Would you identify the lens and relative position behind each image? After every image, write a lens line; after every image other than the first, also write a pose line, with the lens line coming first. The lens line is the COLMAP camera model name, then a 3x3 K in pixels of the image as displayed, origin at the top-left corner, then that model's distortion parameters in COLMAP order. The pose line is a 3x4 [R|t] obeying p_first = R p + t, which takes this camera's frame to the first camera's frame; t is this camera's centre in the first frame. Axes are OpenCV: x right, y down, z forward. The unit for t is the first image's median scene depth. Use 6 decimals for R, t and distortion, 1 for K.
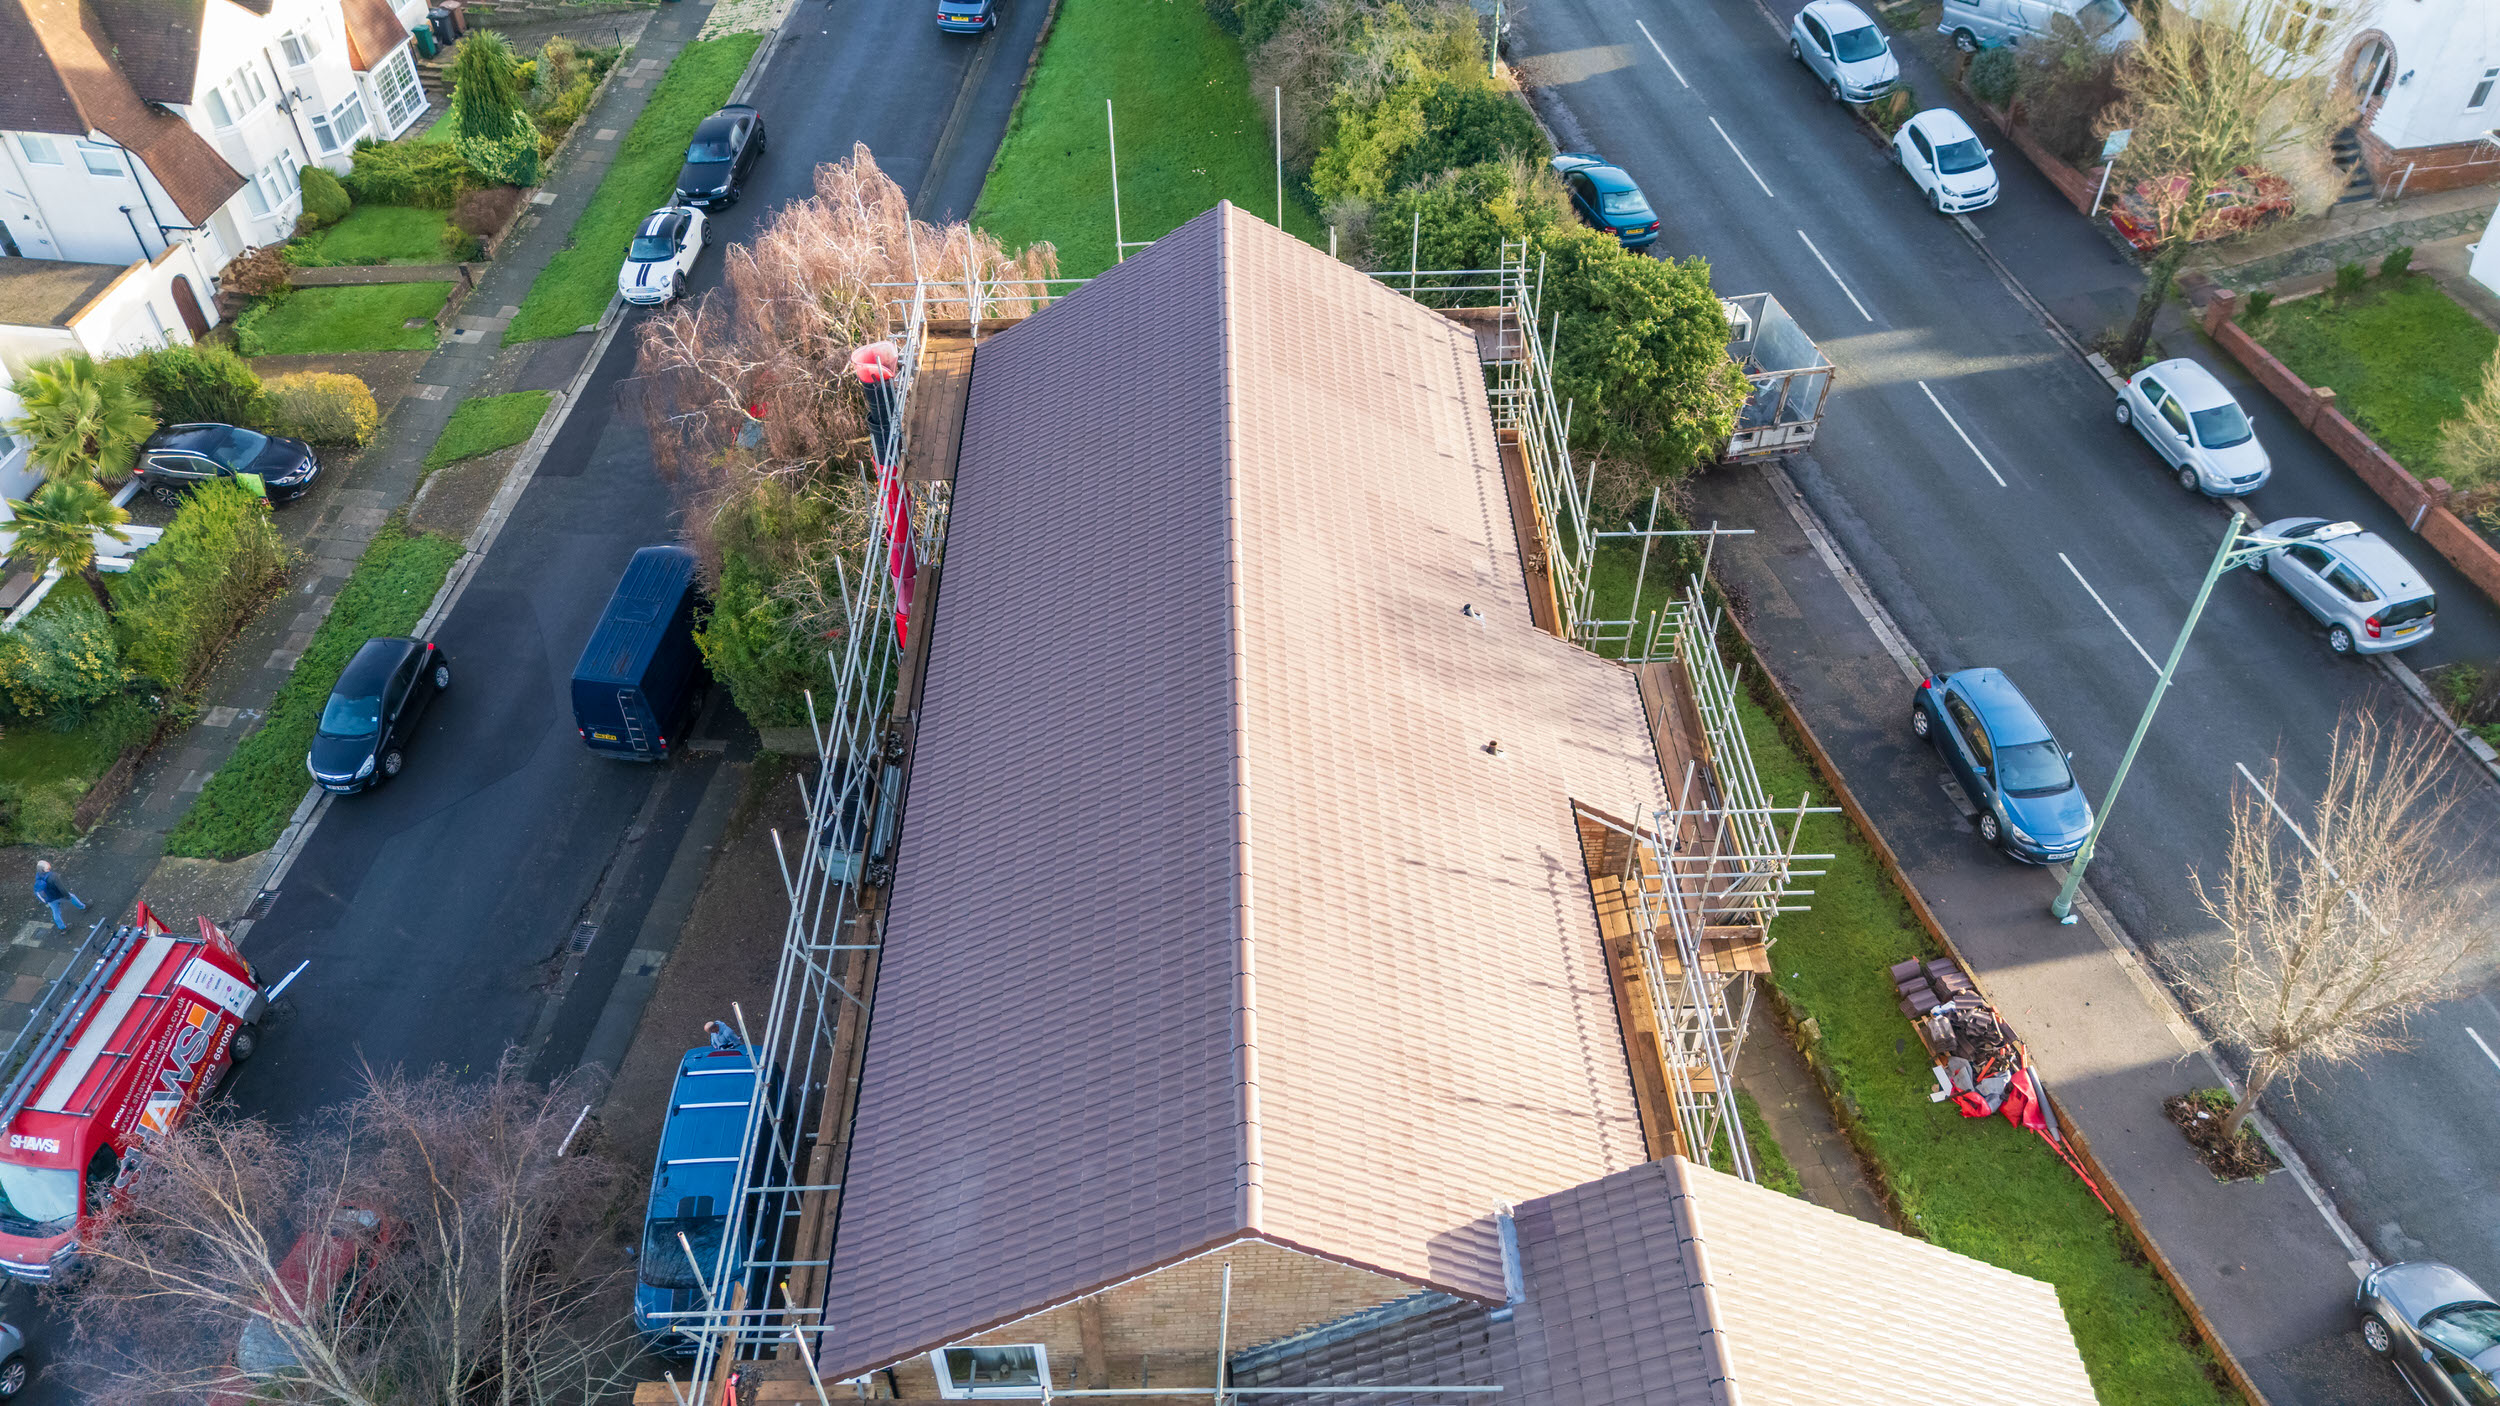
lens RADIAL K [[1837.8, 0, 1256.6], [0, 1837.8, 705.5], [0, 0, 1]] dist [0.066635, -0.064018]
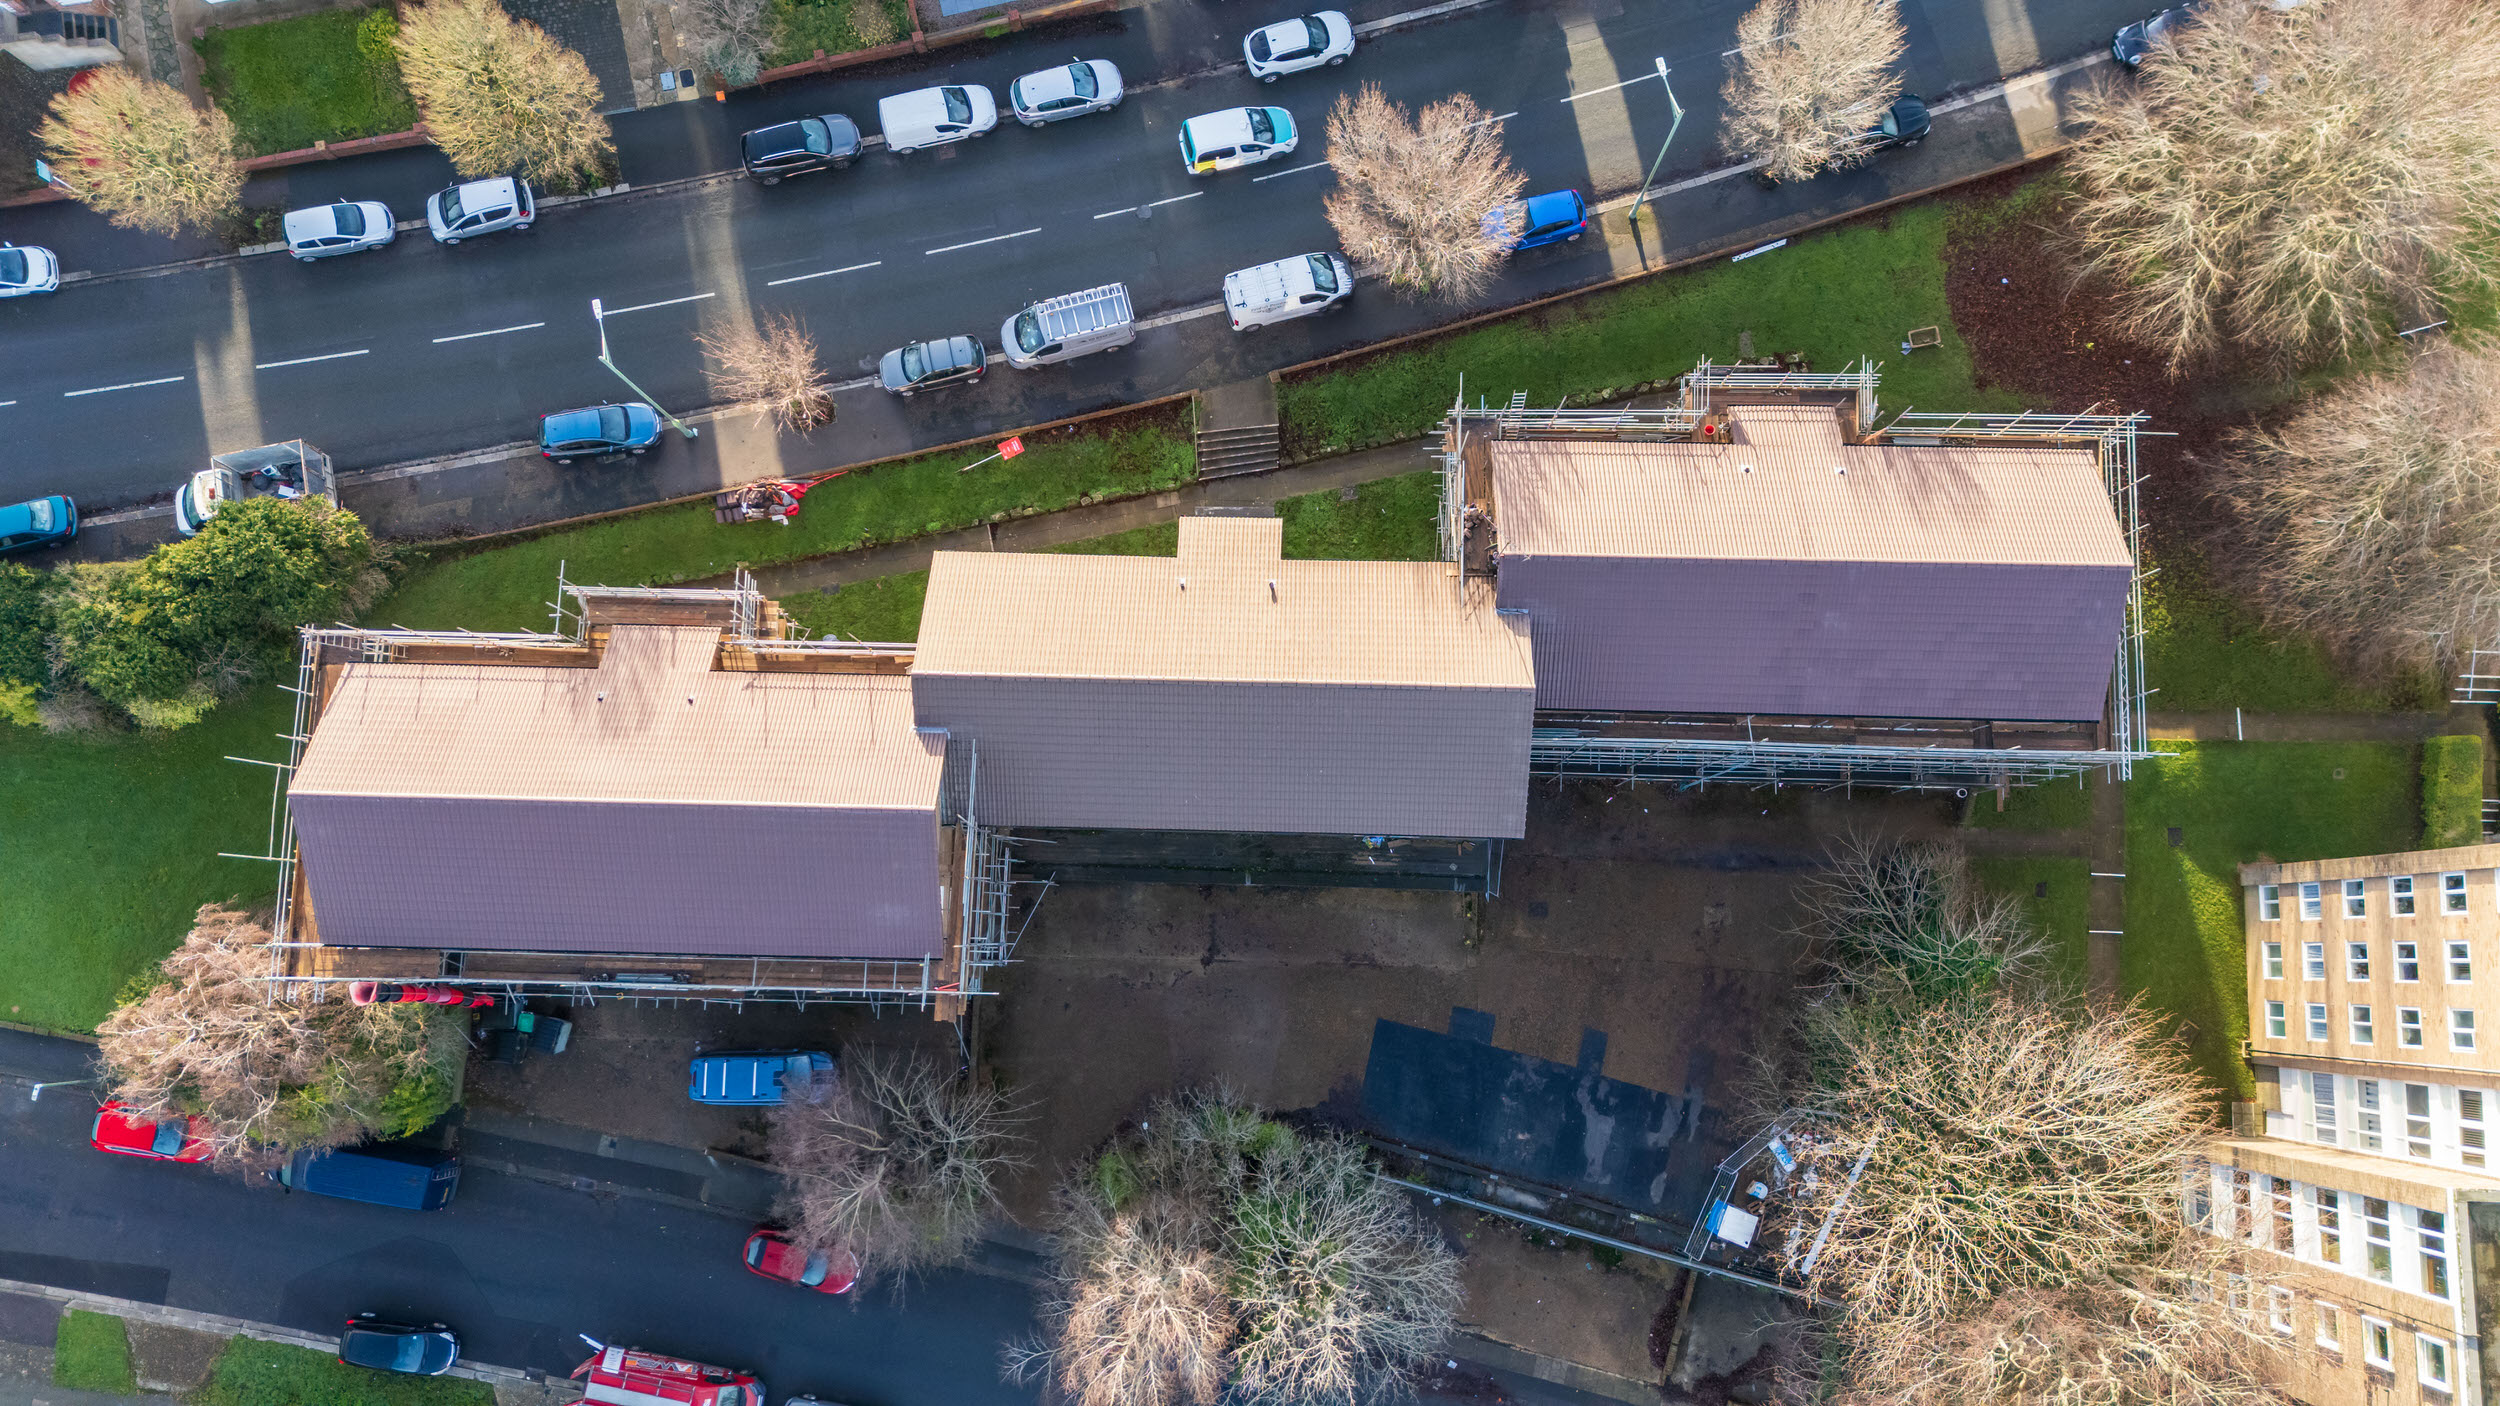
lens RADIAL K [[1837.8, 0, 1249.8], [0, 1837.8, 703.1], [0, 0, 1]] dist [0.066635, -0.064018]
pose [[0.051722, -0.988250, 0.143827, -0.120305], [0.695479, 0.139000, 0.704974, -0.775829], [-0.716683, 0.063566, 0.694496, -0.782167]]
